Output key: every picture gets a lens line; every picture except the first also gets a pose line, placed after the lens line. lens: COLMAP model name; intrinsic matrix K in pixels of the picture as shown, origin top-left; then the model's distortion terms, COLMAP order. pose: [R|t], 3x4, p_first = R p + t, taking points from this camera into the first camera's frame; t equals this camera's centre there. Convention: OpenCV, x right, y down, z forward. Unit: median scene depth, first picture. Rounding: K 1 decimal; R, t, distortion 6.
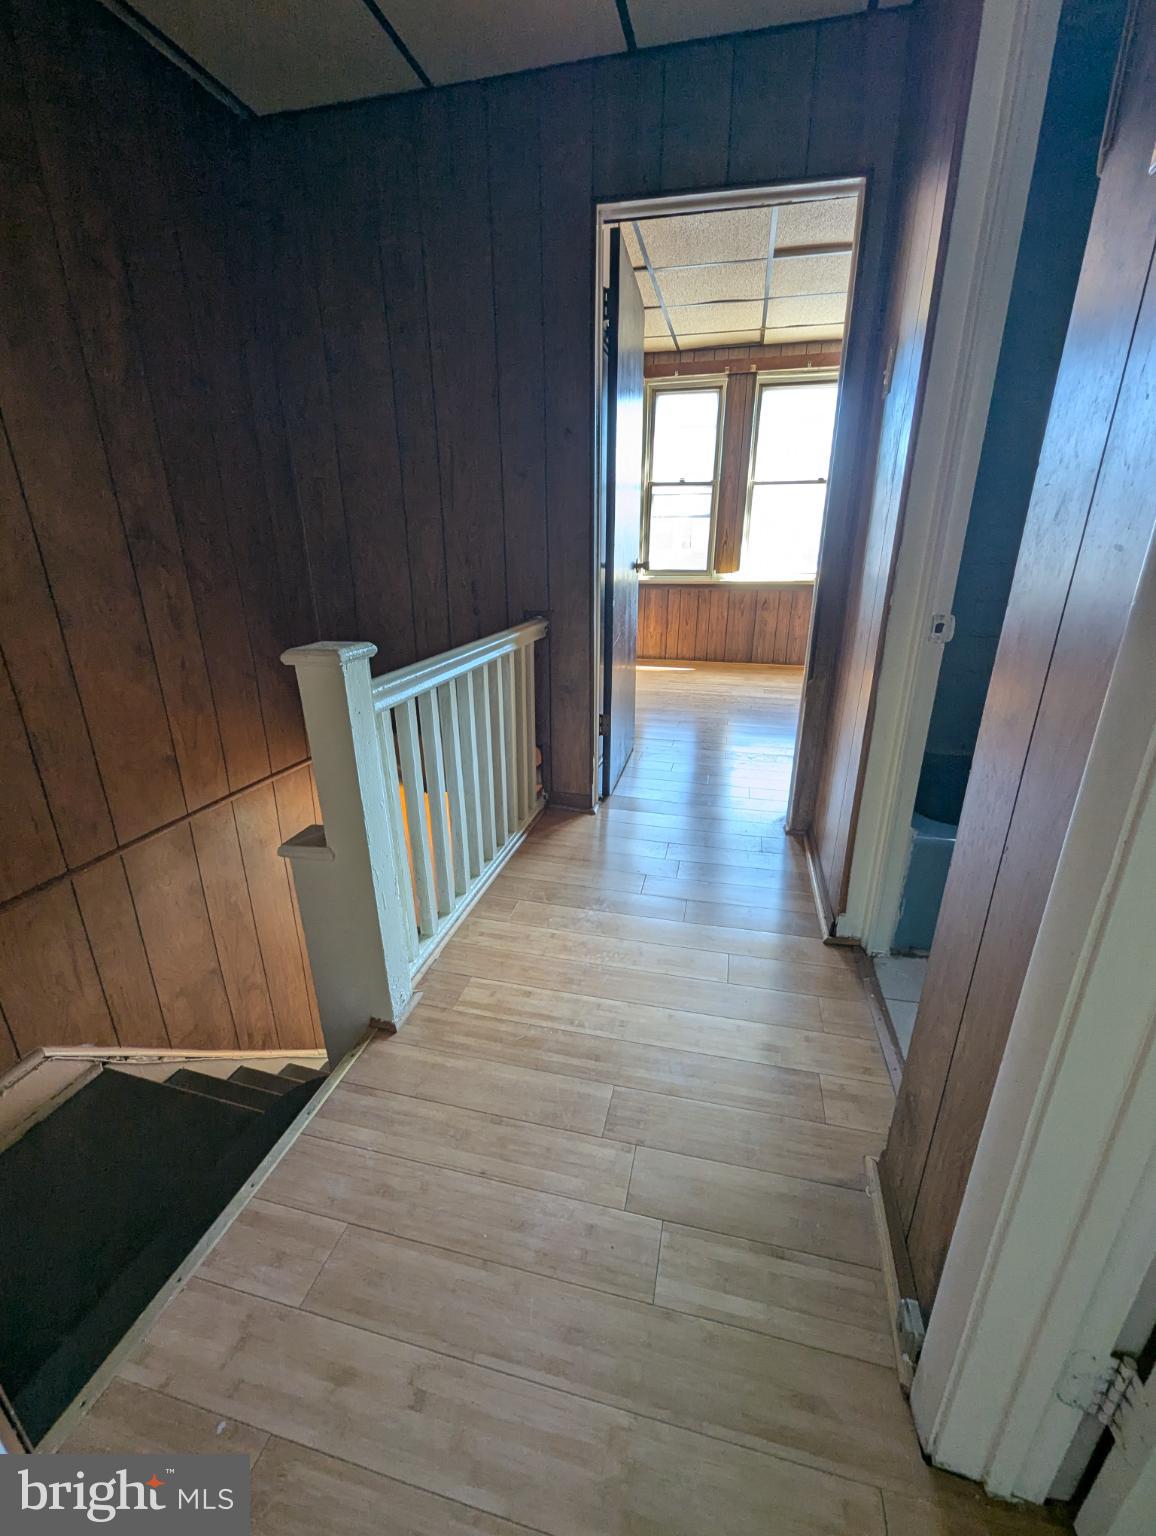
lens RADIAL K [[631.3, 0, 582.1], [0, 631.3, 770.5], [0, 0, 1]] dist [0.000792, -0.000257]
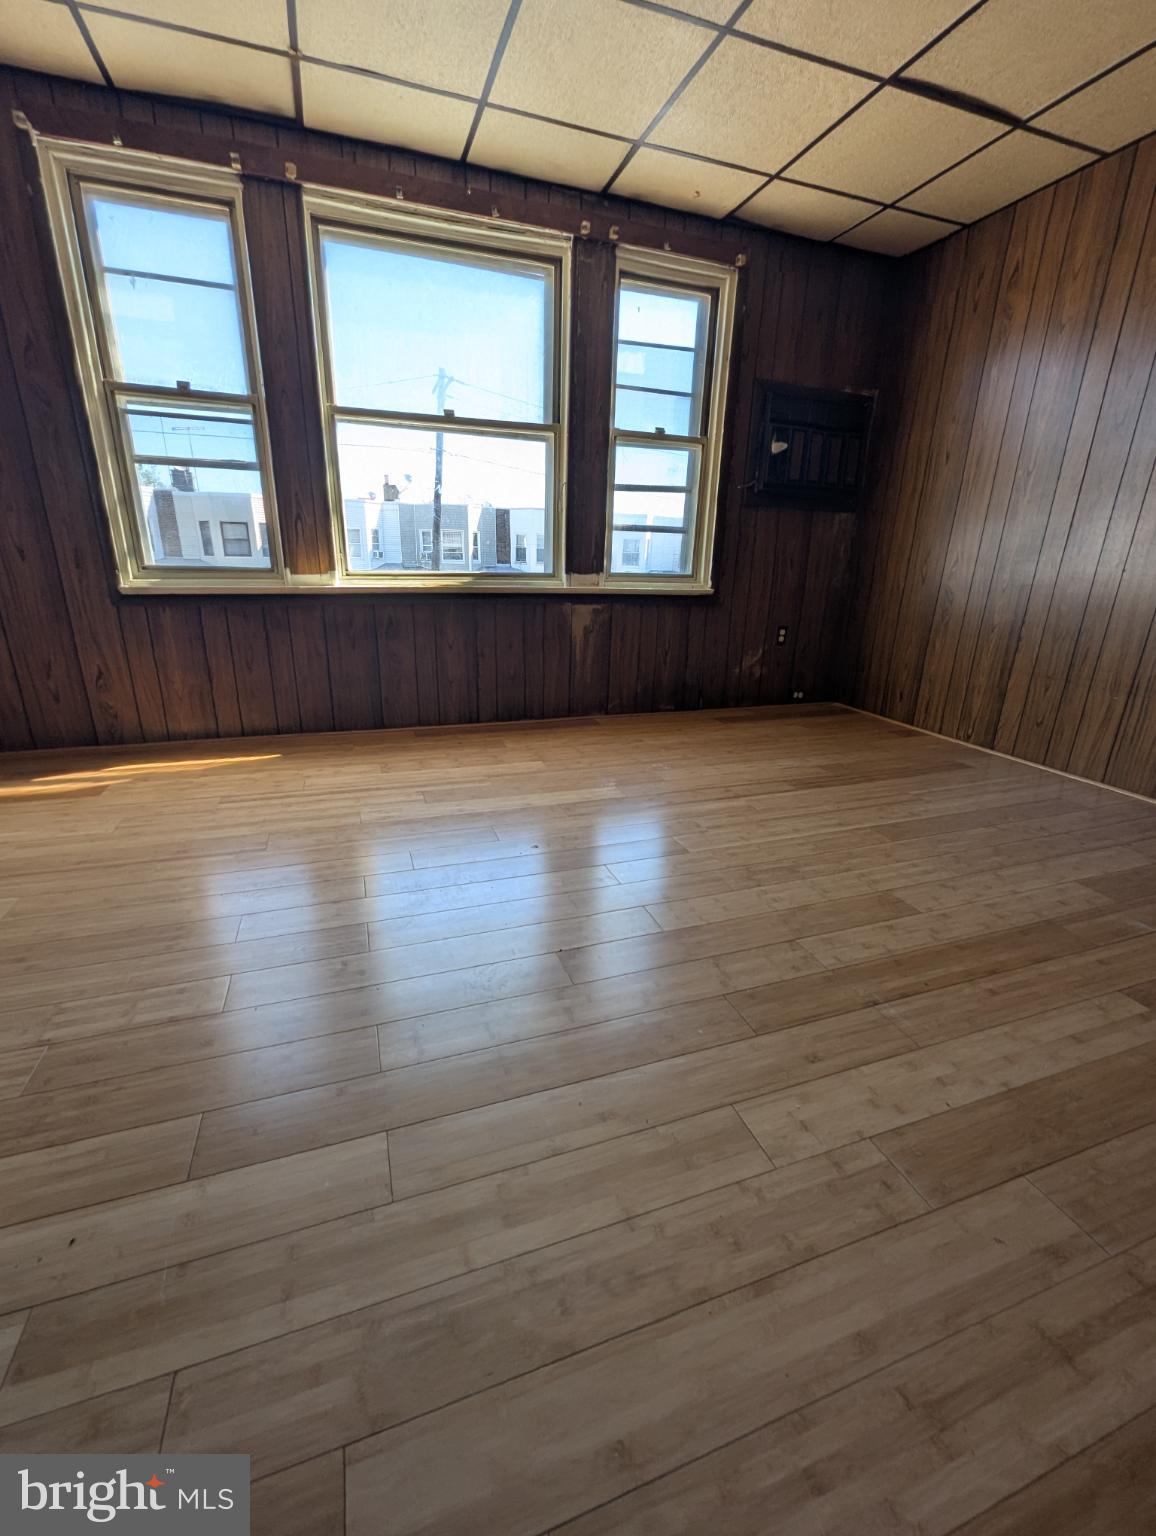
lens RADIAL K [[631.3, 0, 570.5], [0, 631.3, 768.4], [0, 0, 1]] dist [0.000792, -0.000257]
pose [[0.836020, -0.160421, 0.524724, 0.102152], [0.168400, 0.985170, 0.032887, -0.125963], [-0.522219, 0.060869, 0.850637, 0.425998]]
